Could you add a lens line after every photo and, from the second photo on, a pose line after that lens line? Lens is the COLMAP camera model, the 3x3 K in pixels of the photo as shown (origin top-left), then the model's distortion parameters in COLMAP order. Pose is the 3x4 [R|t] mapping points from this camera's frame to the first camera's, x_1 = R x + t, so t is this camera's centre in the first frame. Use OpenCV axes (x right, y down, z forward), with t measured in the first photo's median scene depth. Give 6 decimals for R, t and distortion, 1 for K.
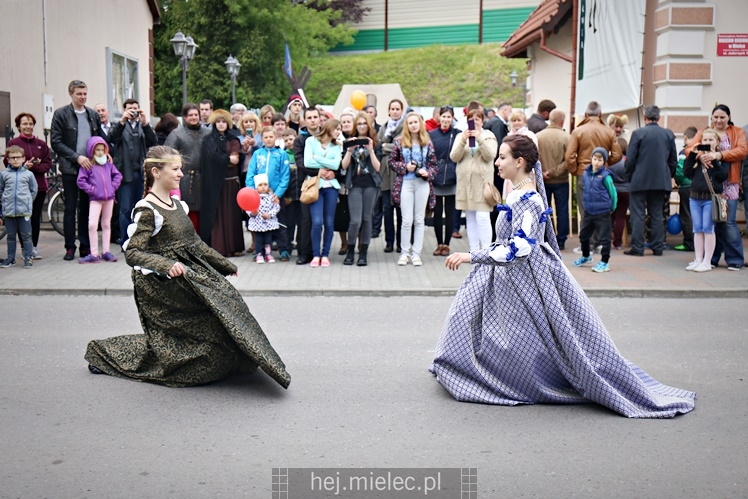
lens RADIAL K [[1026.2, 0, 374.0], [0, 1026.2, 249.5], [0, 0, 1]] dist [0.037585, 0.063083]
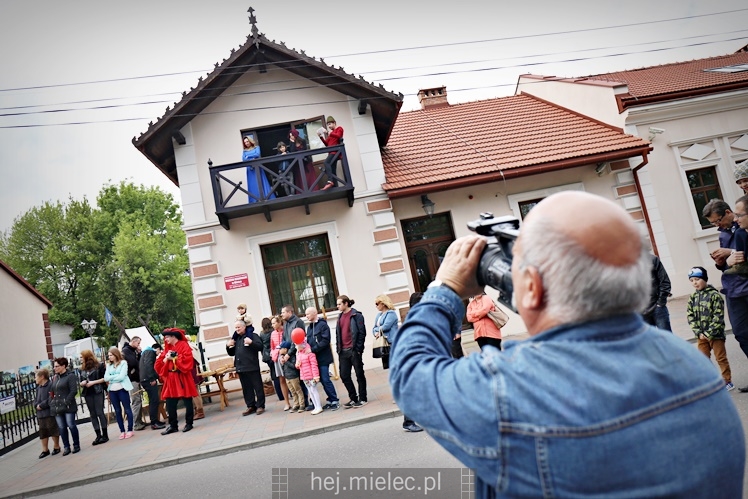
lens RADIAL K [[534.3, 0, 374.0], [0, 534.3, 249.5], [0, 0, 1]] dist [-0.105509, 0.083559]
pose [[0.977278, -0.193074, 0.087465, 0.189460], [0.207701, 0.954620, -0.213448, -0.005986], [-0.042284, 0.226764, 0.973031, 0.050391]]
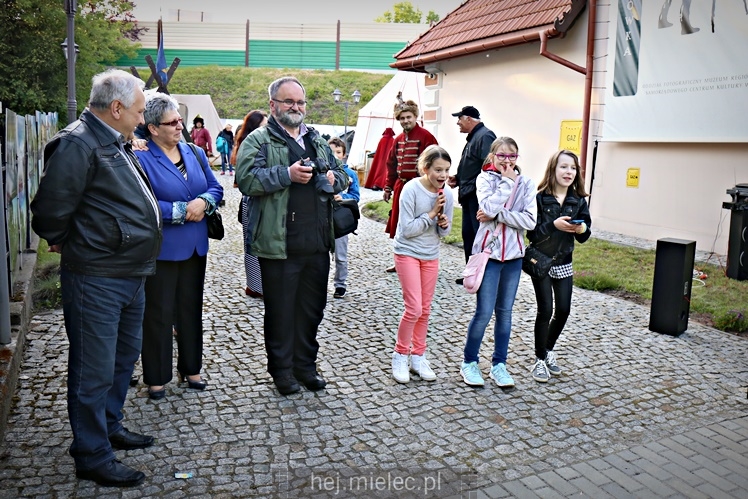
lens RADIAL K [[649.5, 0, 394.2], [0, 649.5, 221.5], [0, 0, 1]] dist [0.004531, 0.004440]
pose [[0.904958, -0.020777, 0.424994, -0.084387], [0.015824, 0.999760, 0.015182, -0.039620], [-0.425207, -0.007014, 0.905069, 0.312759]]
